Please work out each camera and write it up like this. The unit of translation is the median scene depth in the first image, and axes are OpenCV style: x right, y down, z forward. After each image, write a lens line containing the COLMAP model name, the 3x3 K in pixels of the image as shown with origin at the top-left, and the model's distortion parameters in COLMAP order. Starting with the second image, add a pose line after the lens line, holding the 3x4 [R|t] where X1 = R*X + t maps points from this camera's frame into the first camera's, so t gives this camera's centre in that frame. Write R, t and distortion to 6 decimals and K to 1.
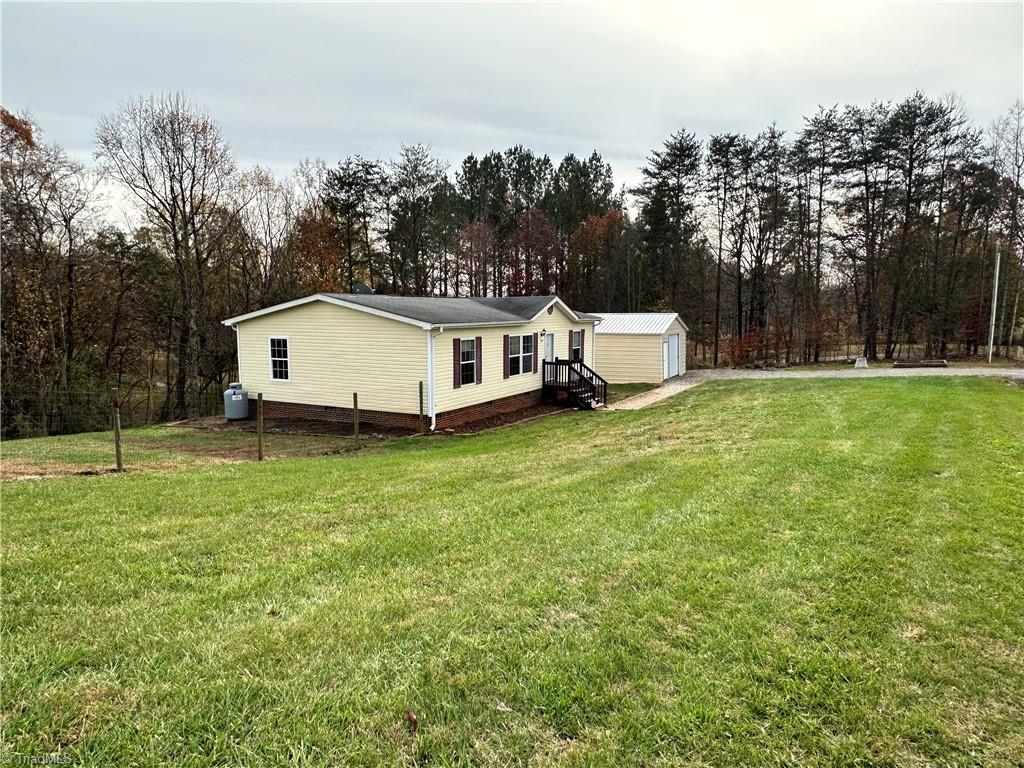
lens RADIAL K [[659.2, 0, 512.0], [0, 659.2, 384.0], [0, 0, 1]] dist [-0.003742, -0.000582]
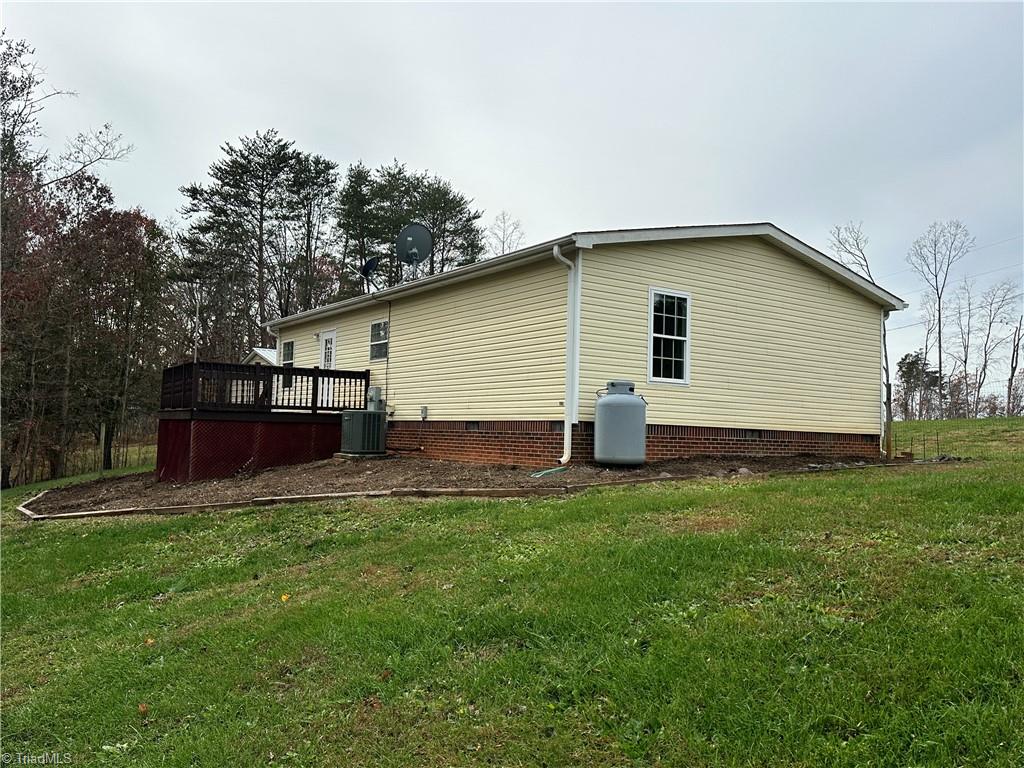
lens RADIAL K [[797.1, 0, 512.0], [0, 797.1, 384.0], [0, 0, 1]] dist [0.166714, -0.323536]
pose [[0.443059, 0.069067, 0.893828, -0.930319], [0.075280, 0.990640, -0.113863, 0.055371], [-0.893326, 0.117736, 0.433713, 0.847774]]
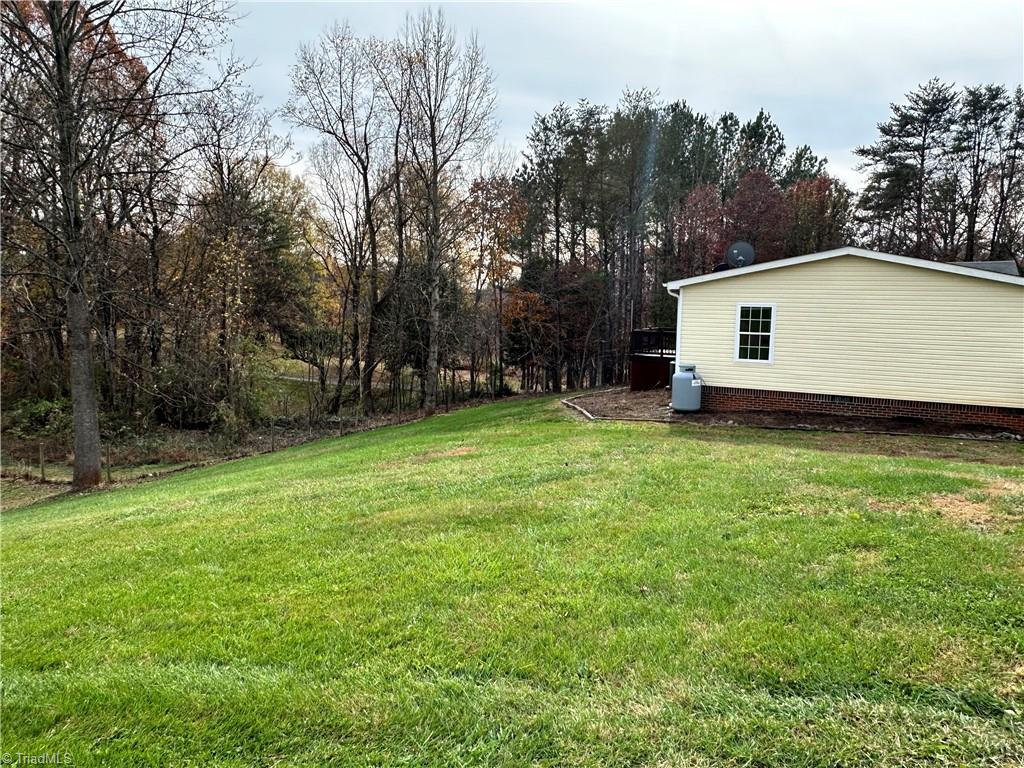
lens RADIAL K [[712.3, 0, 512.0], [0, 712.3, 384.0], [0, 0, 1]] dist [-0.007152, -0.002913]
pose [[0.999869, 0.012977, 0.009726, -0.640452], [-0.013084, 0.999854, 0.011036, 0.015503], [-0.009581, -0.011161, 0.999892, 0.174162]]
